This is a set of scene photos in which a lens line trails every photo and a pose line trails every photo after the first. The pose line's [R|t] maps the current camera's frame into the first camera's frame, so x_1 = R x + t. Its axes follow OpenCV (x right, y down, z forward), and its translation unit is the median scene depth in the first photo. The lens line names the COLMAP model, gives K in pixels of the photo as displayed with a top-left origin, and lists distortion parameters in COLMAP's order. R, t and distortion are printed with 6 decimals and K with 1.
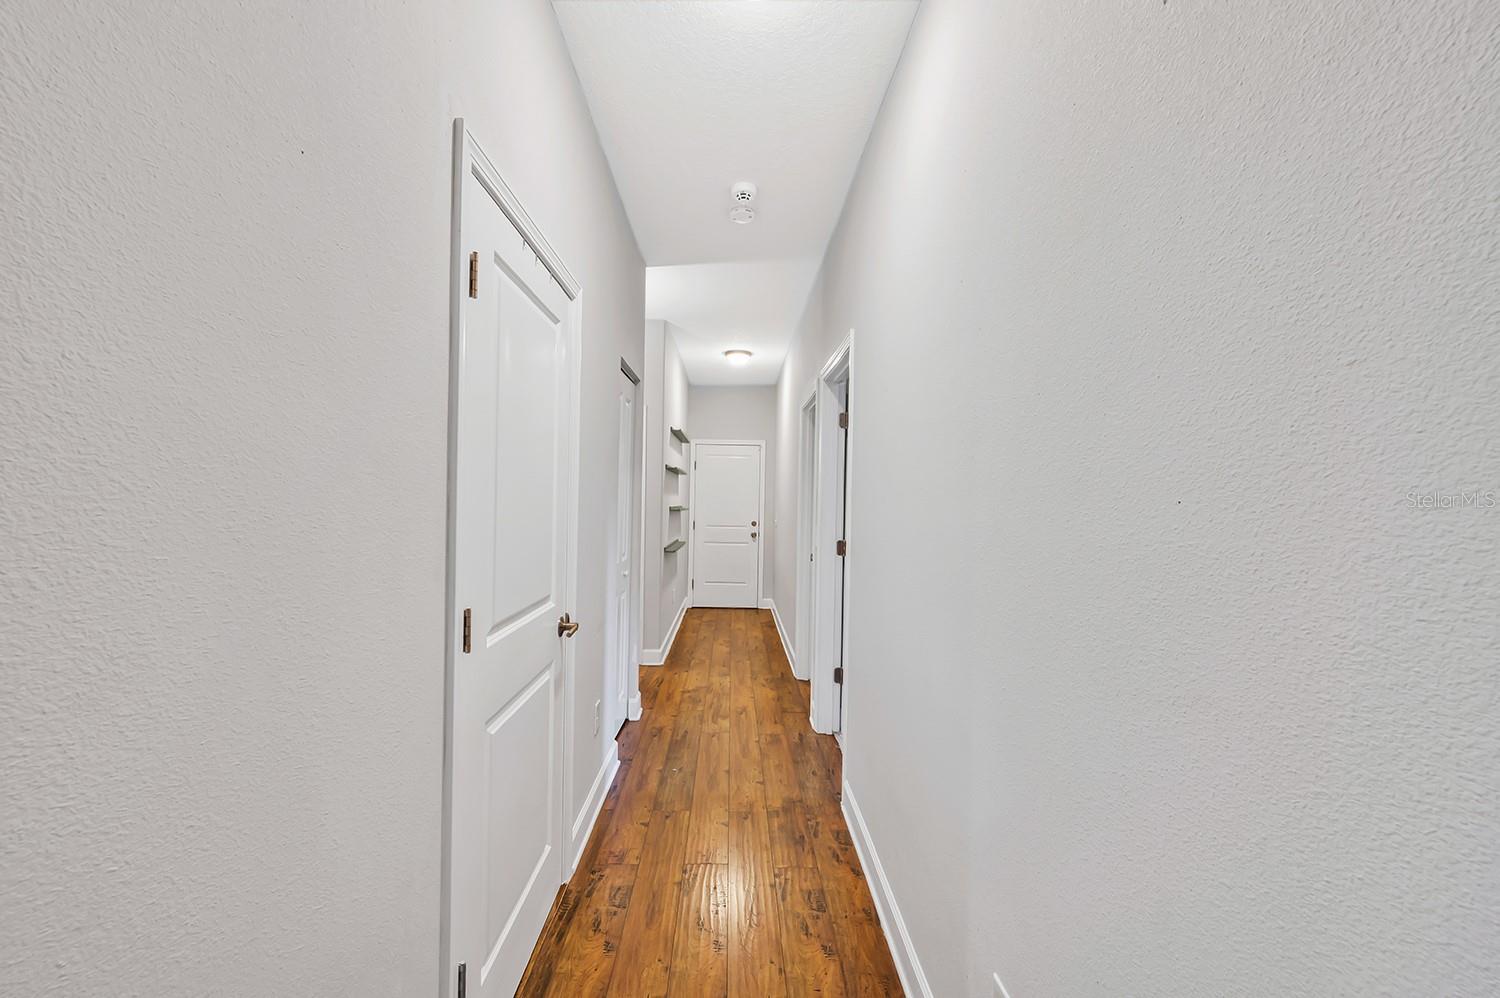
lens RADIAL K [[597.5, 0, 750.1], [0, 597.5, 497.8], [0, 0, 1]] dist [0.001361, -0.000064]
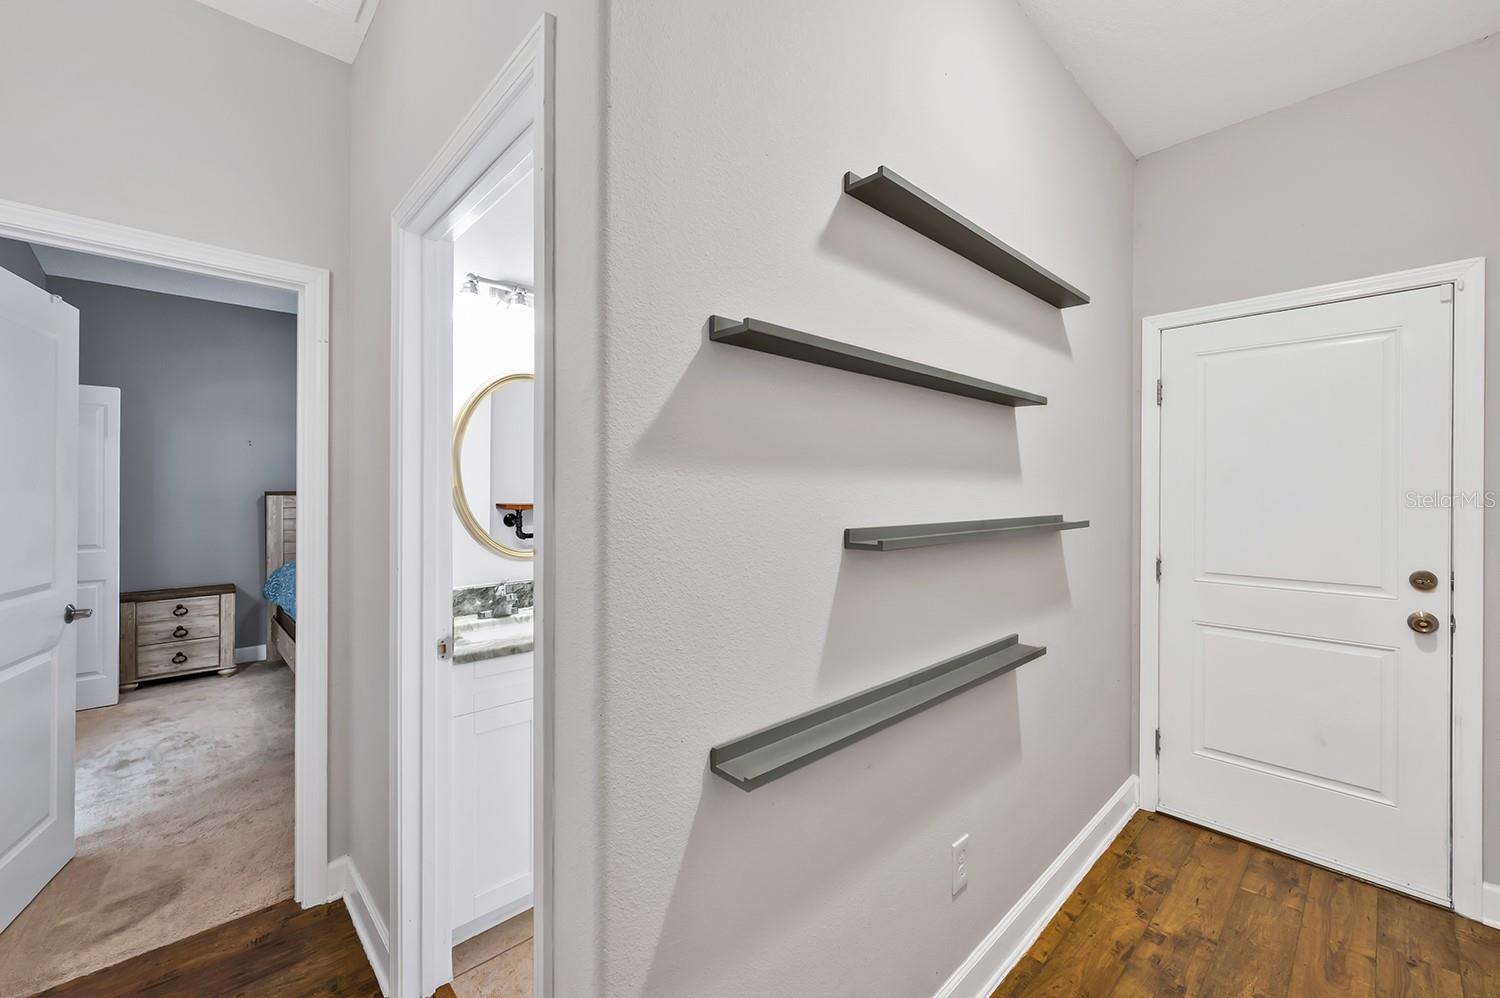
lens RADIAL K [[597.5, 0, 744.2], [0, 597.5, 494.3], [0, 0, 1]] dist [0.001361, -0.000064]
pose [[0.661375, -0.014638, -0.749913, 0.006883], [0.007683, 0.999889, -0.012742, 0.004458], [0.750016, 0.002666, 0.661414, 0.597079]]
